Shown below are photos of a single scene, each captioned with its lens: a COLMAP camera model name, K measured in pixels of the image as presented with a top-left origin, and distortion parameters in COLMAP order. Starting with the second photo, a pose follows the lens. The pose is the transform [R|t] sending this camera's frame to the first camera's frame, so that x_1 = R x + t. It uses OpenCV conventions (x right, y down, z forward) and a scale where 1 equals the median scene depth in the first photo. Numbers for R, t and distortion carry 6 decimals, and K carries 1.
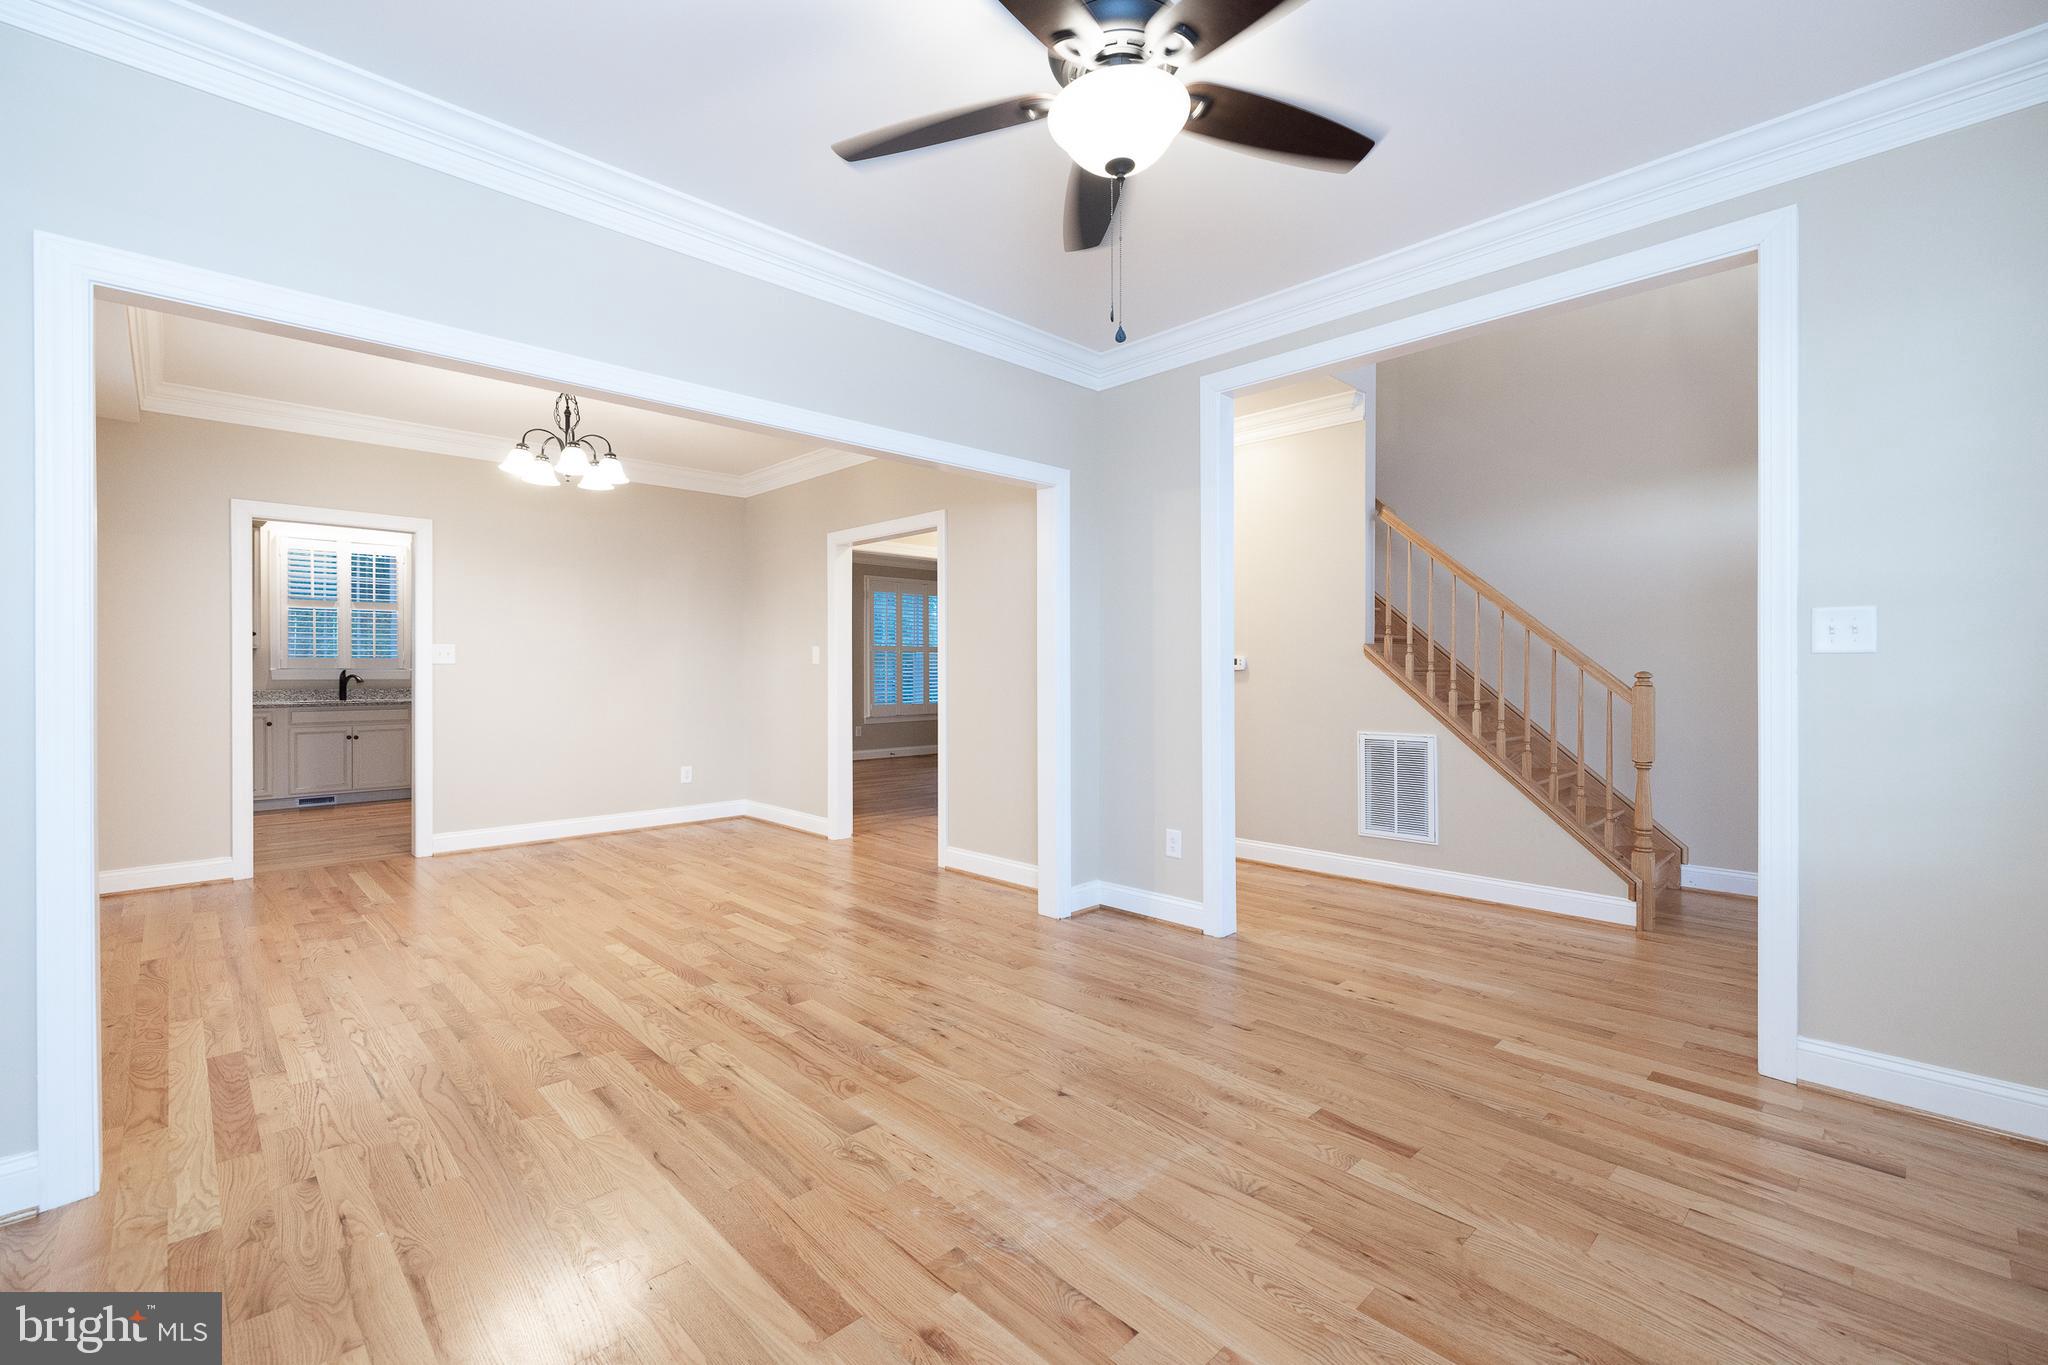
lens RADIAL K [[875.9, 0, 1036.0], [0, 875.9, 677.1], [0, 0, 1]] dist [0.003307, -0.001250]
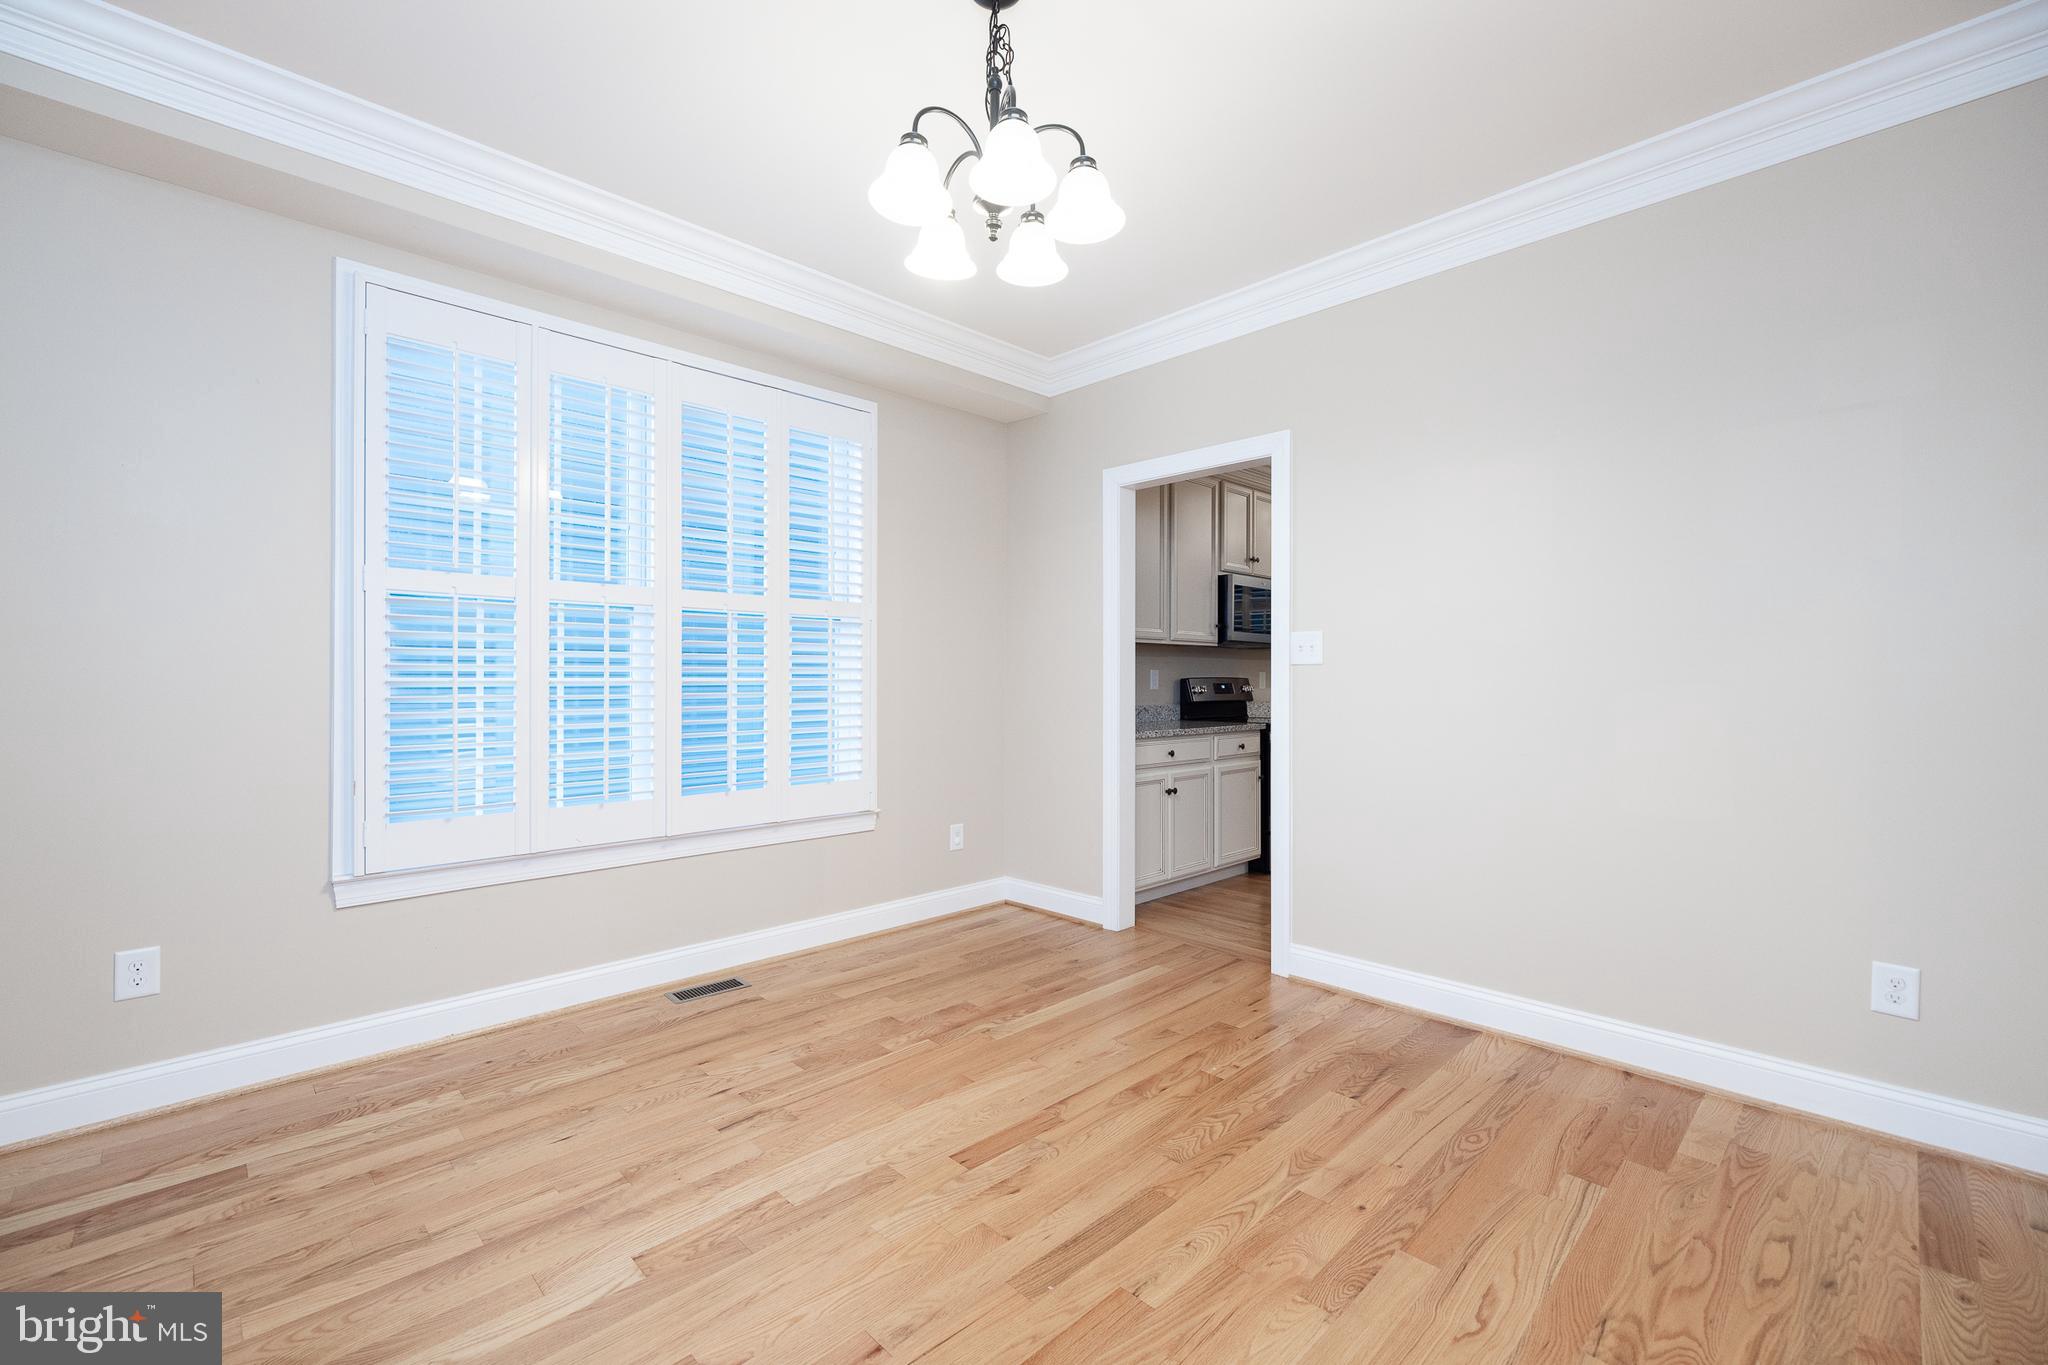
lens RADIAL K [[875.9, 0, 1013.1], [0, 875.9, 684.2], [0, 0, 1]] dist [0.003307, -0.001250]
pose [[-0.001861, 0.009683, -0.999951, -0.142000], [-0.011887, 0.999882, 0.009705, -0.011728], [0.999928, 0.011905, -0.001746, 1.501271]]
